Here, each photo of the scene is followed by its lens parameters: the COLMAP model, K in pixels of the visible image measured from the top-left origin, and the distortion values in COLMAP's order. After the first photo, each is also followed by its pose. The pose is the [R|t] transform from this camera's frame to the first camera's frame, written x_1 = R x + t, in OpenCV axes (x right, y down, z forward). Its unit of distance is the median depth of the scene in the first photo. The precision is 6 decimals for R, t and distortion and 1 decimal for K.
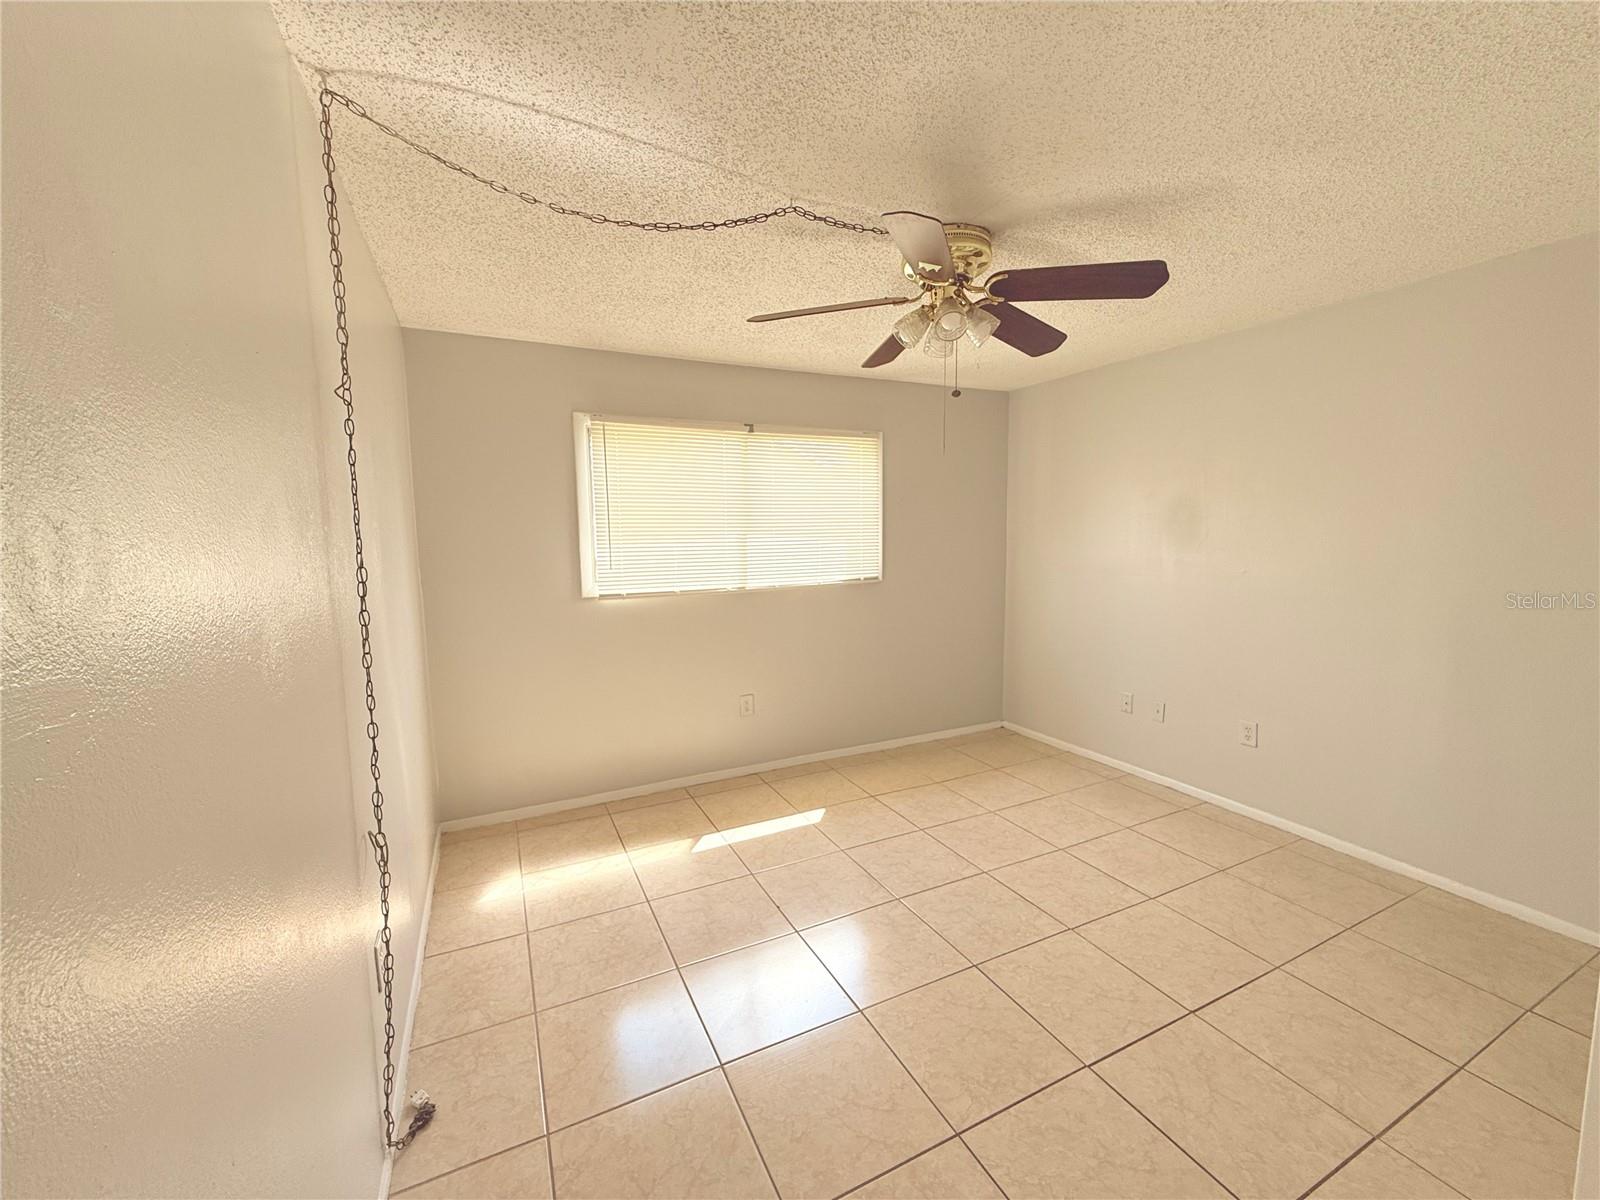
lens RADIAL K [[638.4, 0, 793.9], [0, 638.4, 600.2], [0, 0, 1]] dist [-0.000643, 0.000032]
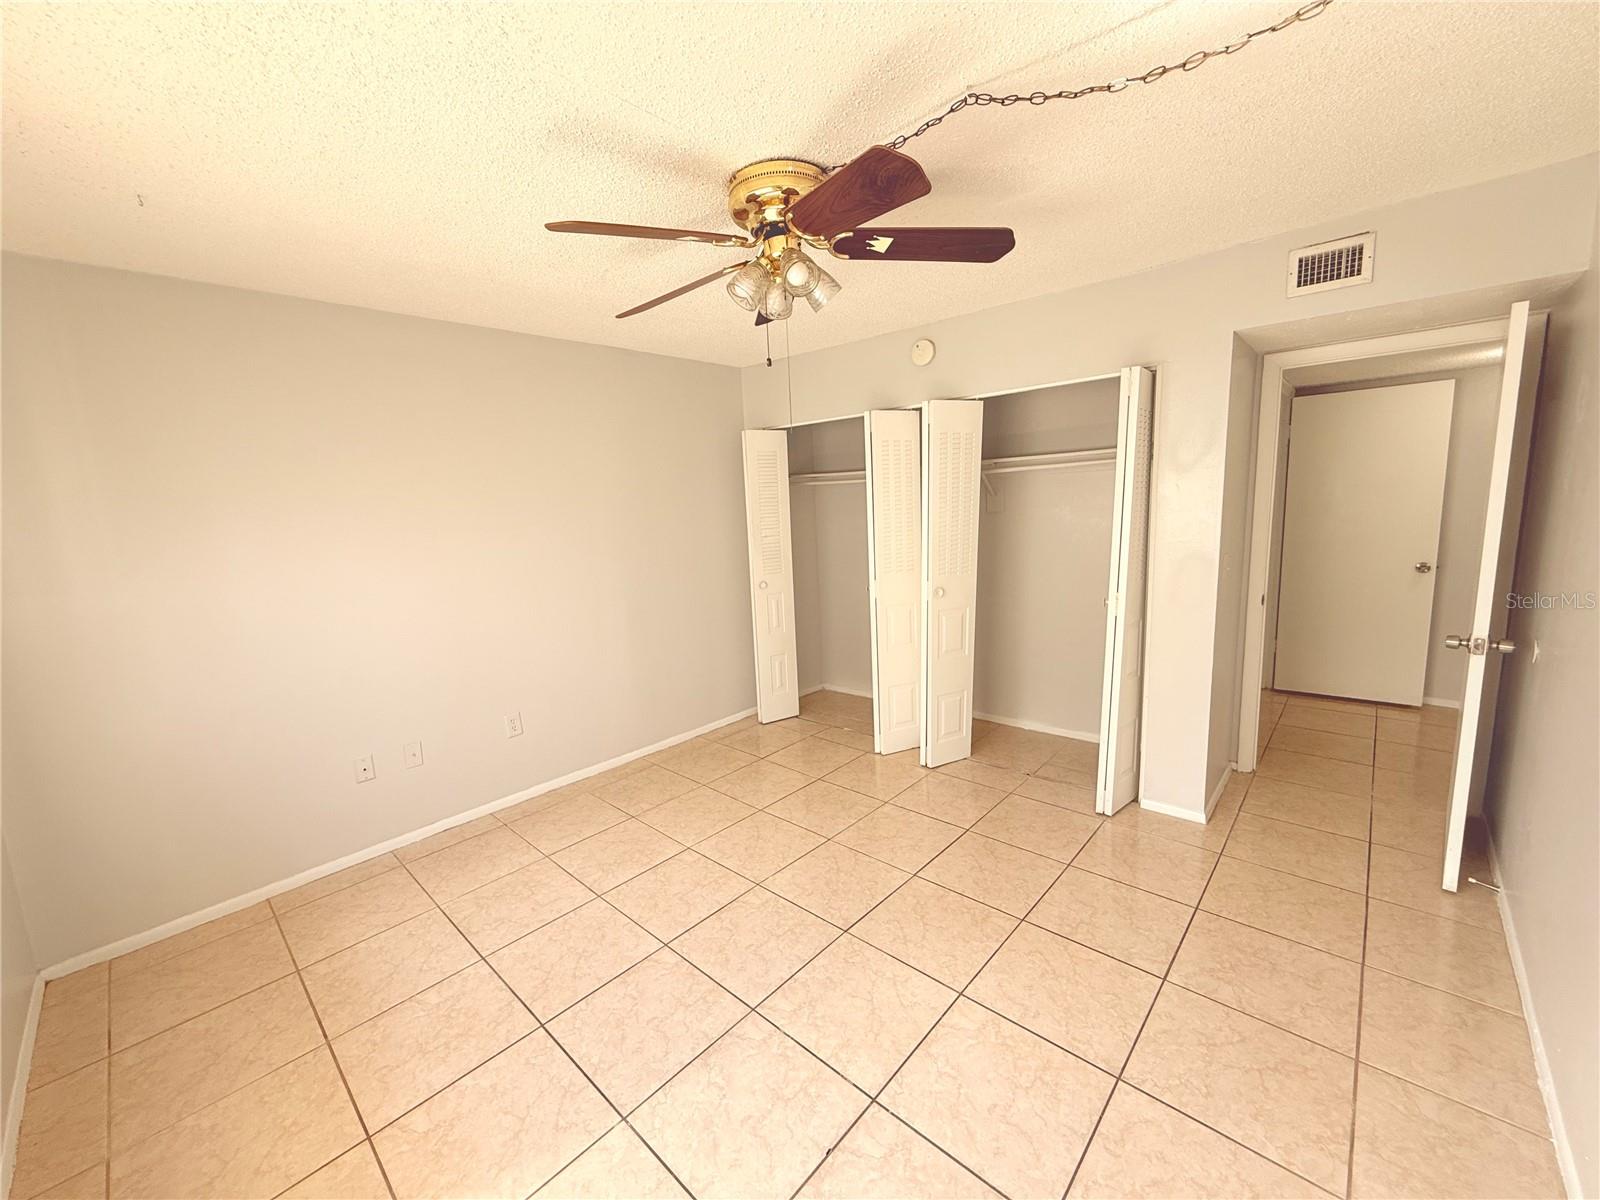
lens RADIAL K [[638.4, 0, 793.9], [0, 638.4, 600.2], [0, 0, 1]] dist [-0.000643, 0.000032]
pose [[-0.372611, -0.109353, 0.921522, -0.440230], [0.151475, 0.972547, 0.176656, -0.115506], [-0.915542, 0.205412, -0.345817, 0.985719]]
